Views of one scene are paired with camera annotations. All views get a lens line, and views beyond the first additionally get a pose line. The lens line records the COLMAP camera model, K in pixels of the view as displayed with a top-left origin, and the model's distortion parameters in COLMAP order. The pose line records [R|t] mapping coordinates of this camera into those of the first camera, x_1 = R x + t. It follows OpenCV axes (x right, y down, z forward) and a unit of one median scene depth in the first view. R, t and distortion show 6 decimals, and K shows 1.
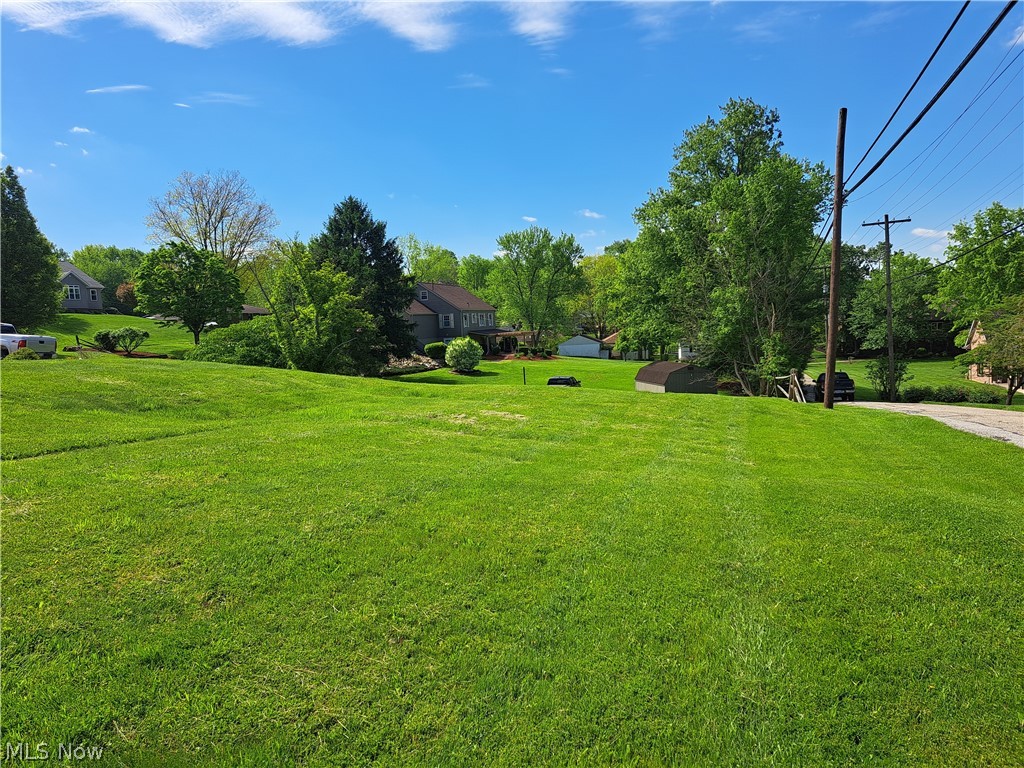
lens RADIAL K [[722.5, 0, 526.6], [0, 722.5, 392.8], [0, 0, 1]] dist [0.075834, -0.080762]
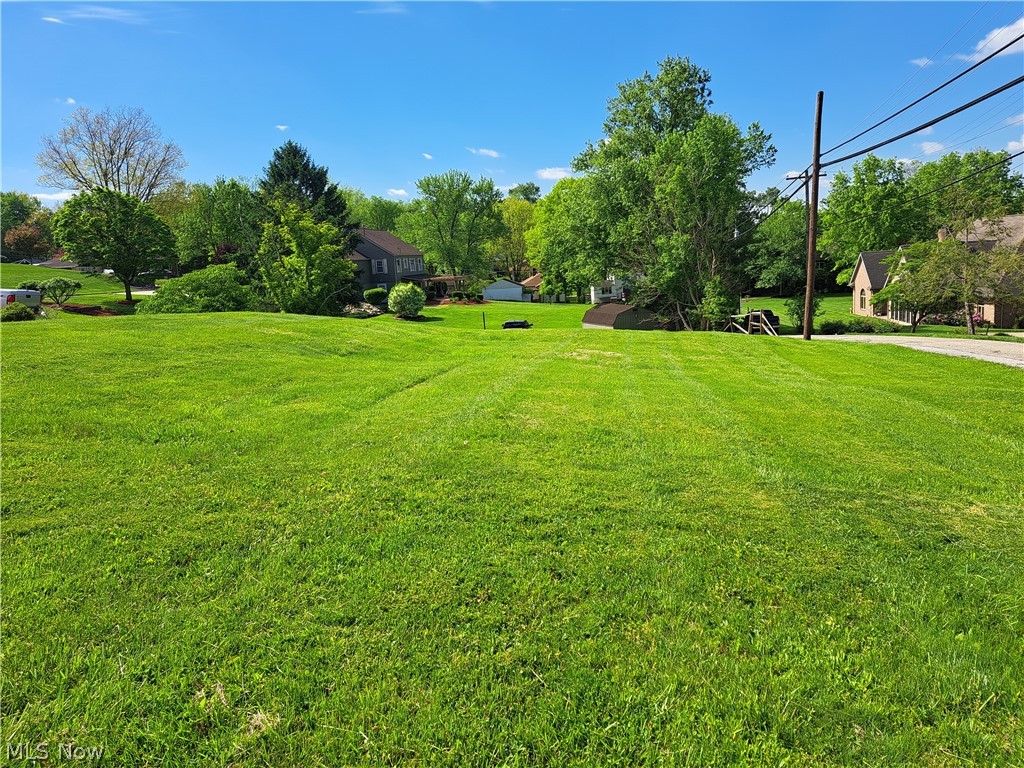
lens RADIAL K [[722.5, 0, 541.2], [0, 722.5, 376.9], [0, 0, 1]] dist [0.075834, -0.080762]
pose [[0.985798, -0.036442, 0.163934, -0.081202], [0.026984, 0.997860, 0.059558, -0.001038], [-0.165754, -0.054289, 0.984672, -0.047403]]
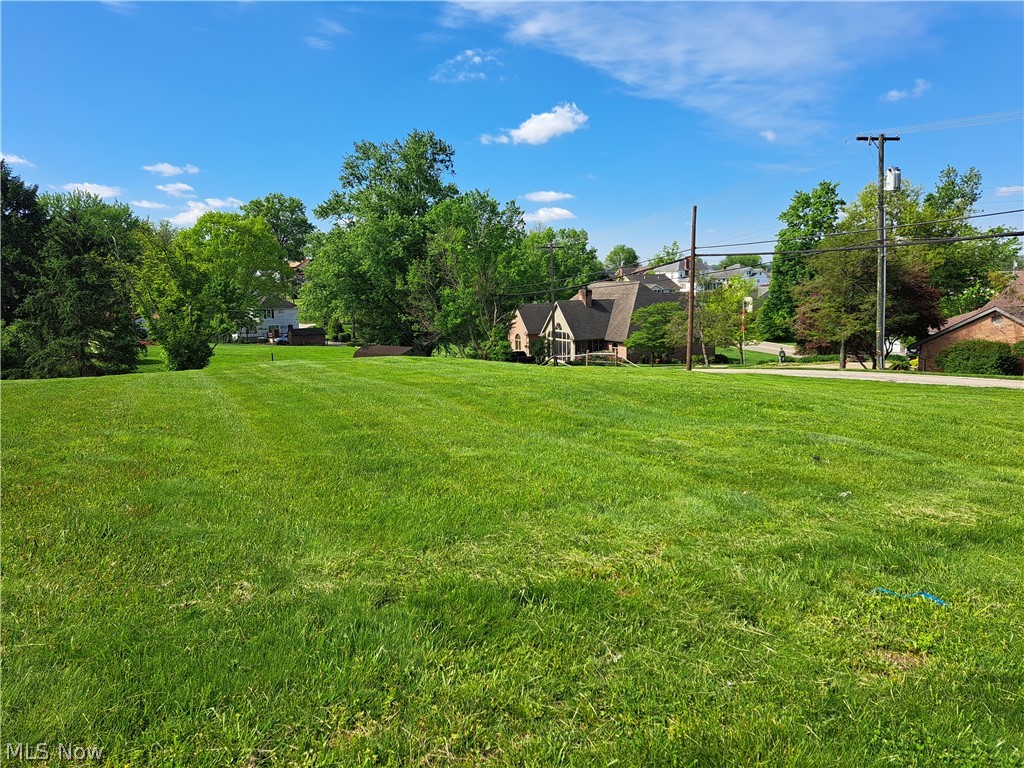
lens RADIAL K [[722.5, 0, 529.8], [0, 722.5, 369.0], [0, 0, 1]] dist [0.075834, -0.080762]
pose [[0.733096, -0.041012, 0.678888, -0.375767], [0.043331, 0.998969, 0.013556, -0.009953], [-0.678744, 0.019479, 0.734117, -0.010034]]
